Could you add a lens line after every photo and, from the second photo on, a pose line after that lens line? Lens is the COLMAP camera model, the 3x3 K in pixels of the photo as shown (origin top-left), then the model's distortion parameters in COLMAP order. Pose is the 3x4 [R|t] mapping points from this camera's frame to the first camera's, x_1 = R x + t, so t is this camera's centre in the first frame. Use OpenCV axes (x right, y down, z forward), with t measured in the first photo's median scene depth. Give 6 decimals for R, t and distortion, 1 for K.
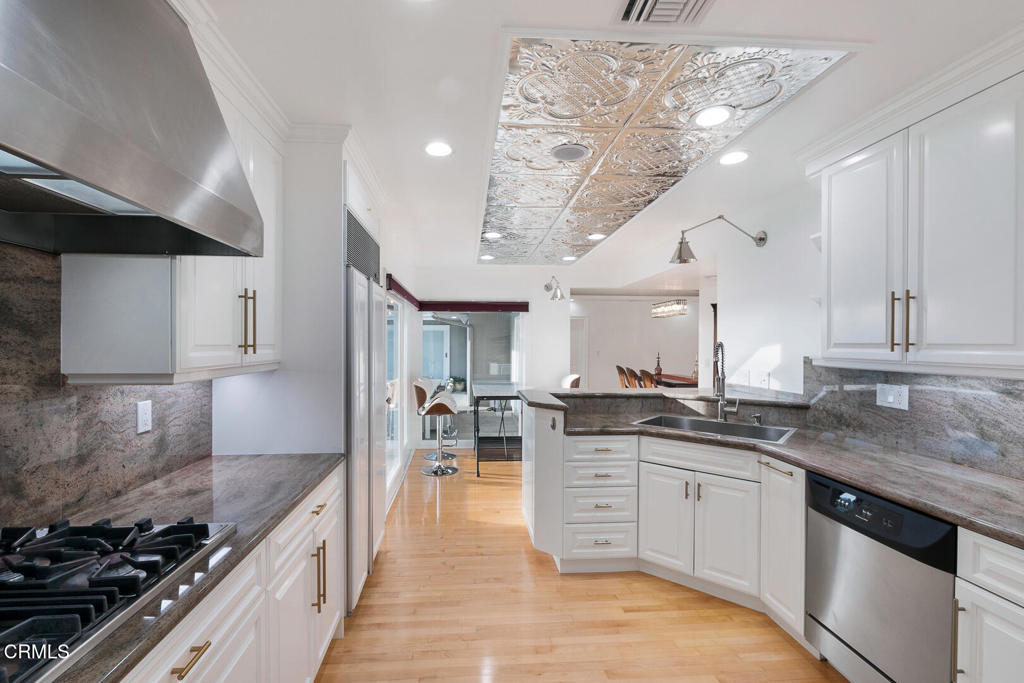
lens RADIAL K [[438.3, 0, 505.5], [0, 438.3, 343.7], [0, 0, 1]] dist [-0.000978, 0.001564]
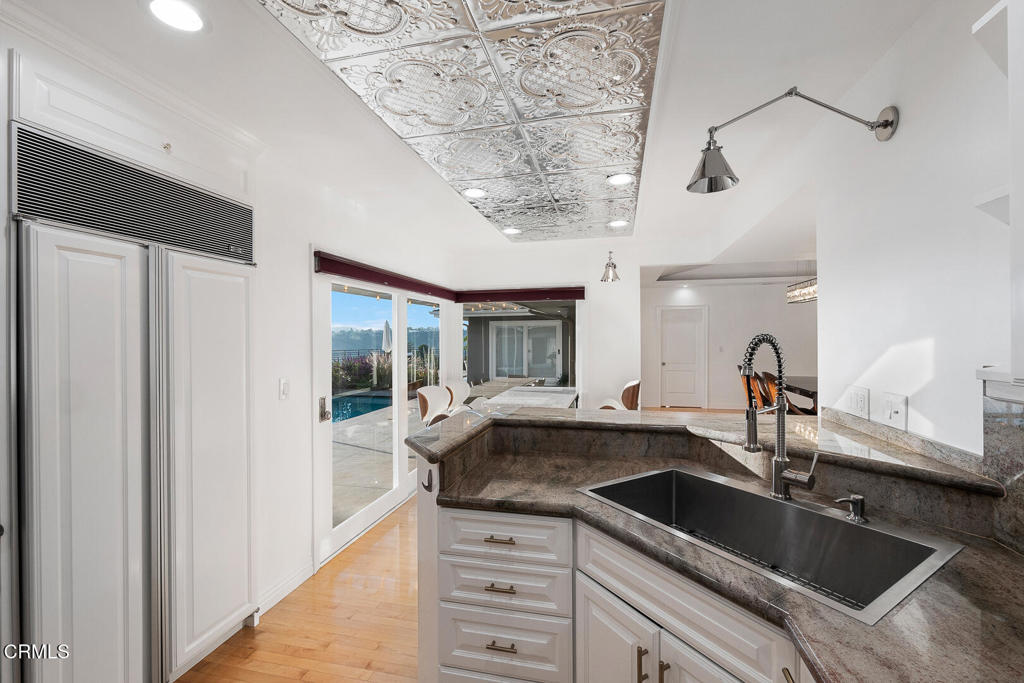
lens RADIAL K [[438.3, 0, 516.1], [0, 438.3, 340.4], [0, 0, 1]] dist [-0.000978, 0.001564]
pose [[0.957678, -0.009533, -0.287683, 0.379356], [0.010385, 0.999945, 0.001437, -0.001085], [0.287653, -0.004363, 0.957725, 0.480311]]
